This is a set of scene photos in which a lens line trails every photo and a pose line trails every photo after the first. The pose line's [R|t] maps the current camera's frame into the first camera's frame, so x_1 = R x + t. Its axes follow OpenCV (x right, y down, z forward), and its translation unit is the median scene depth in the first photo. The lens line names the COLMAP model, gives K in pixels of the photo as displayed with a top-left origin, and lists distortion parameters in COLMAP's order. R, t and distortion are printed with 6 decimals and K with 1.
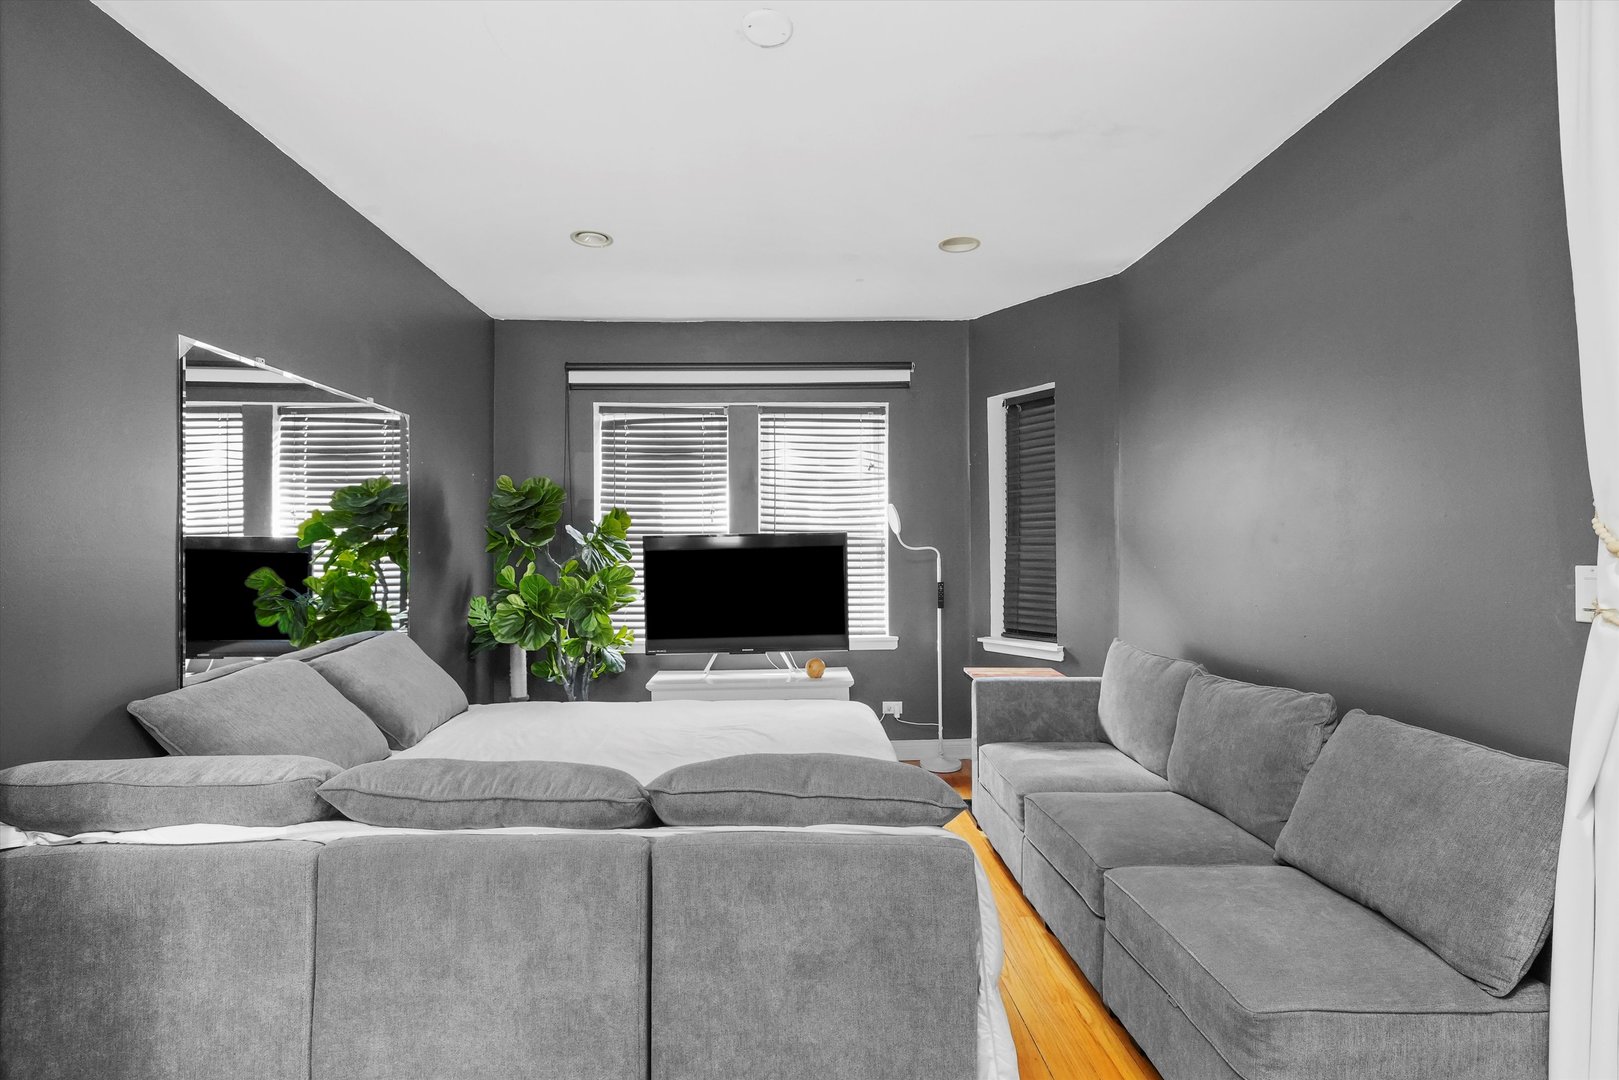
lens RADIAL K [[776.4, 0, 804.6], [0, 776.4, 543.3], [0, 0, 1]] dist [0.026549, 0.000220]
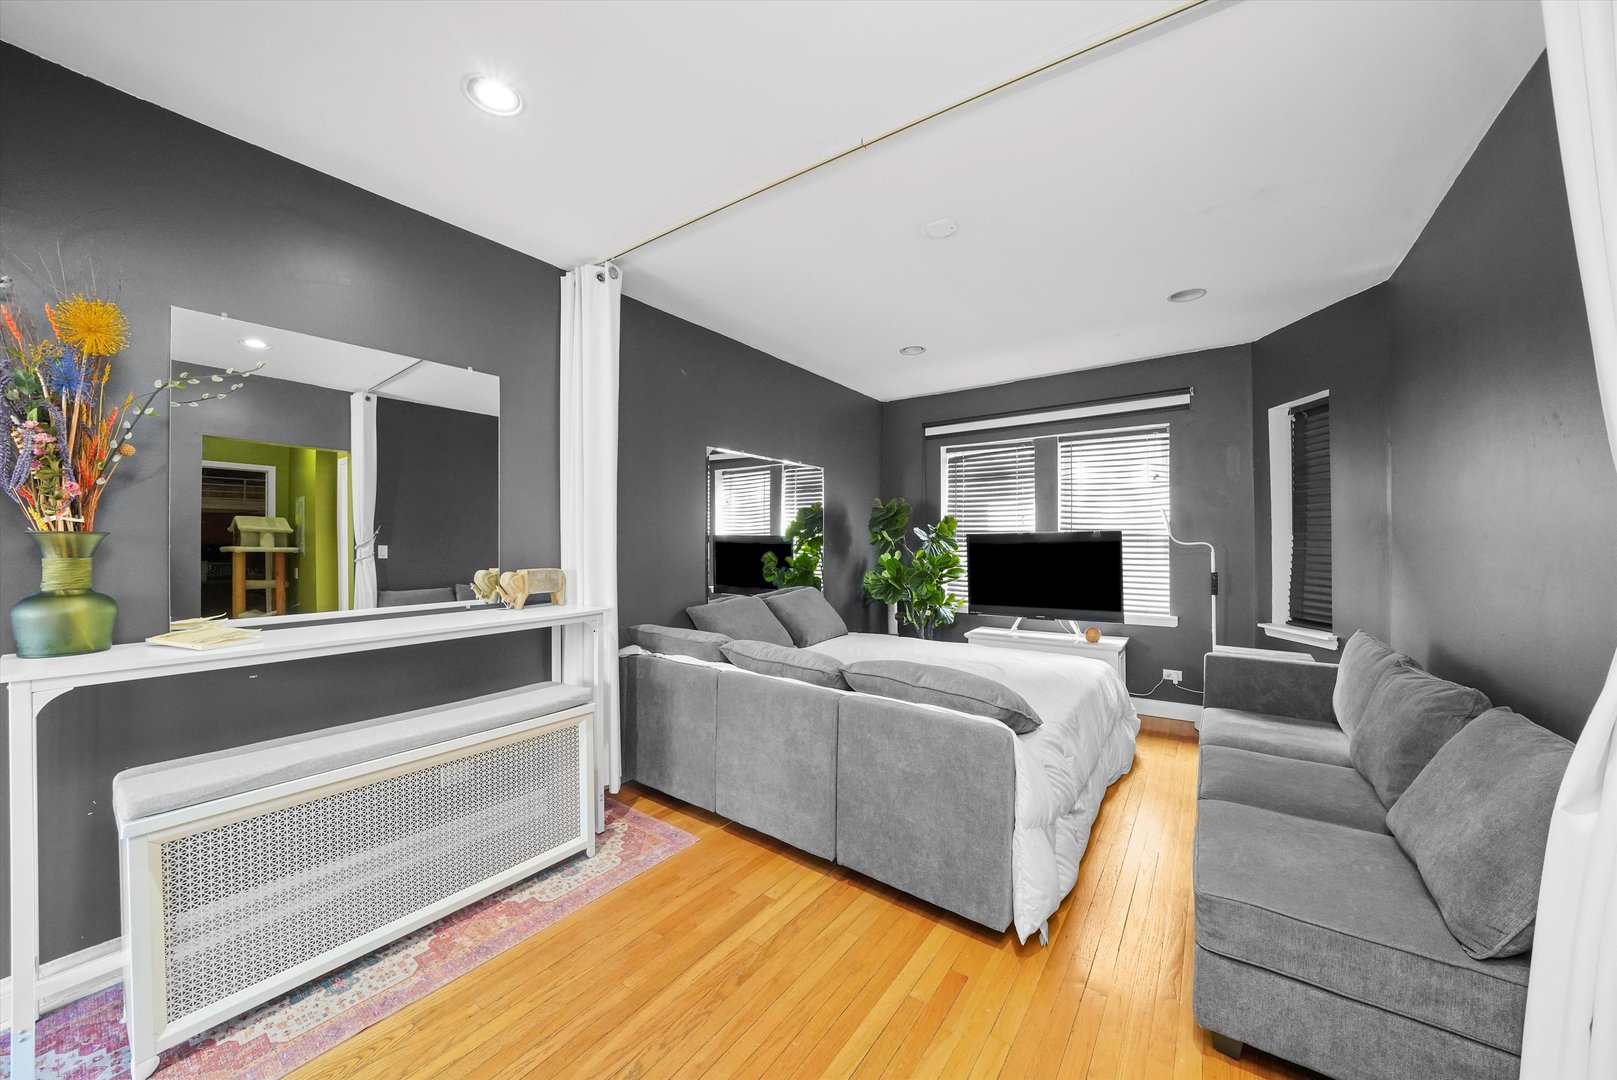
lens RADIAL K [[577.7, 0, 802.9], [0, 577.7, 539.7], [0, 0, 1]] dist [-0.000586, 0.000072]
pose [[0.790424, 0.002343, -0.612556, 0.229726], [-0.000333, 0.999994, 0.003395, -0.002443], [0.612560, -0.002479, 0.790420, -0.067813]]
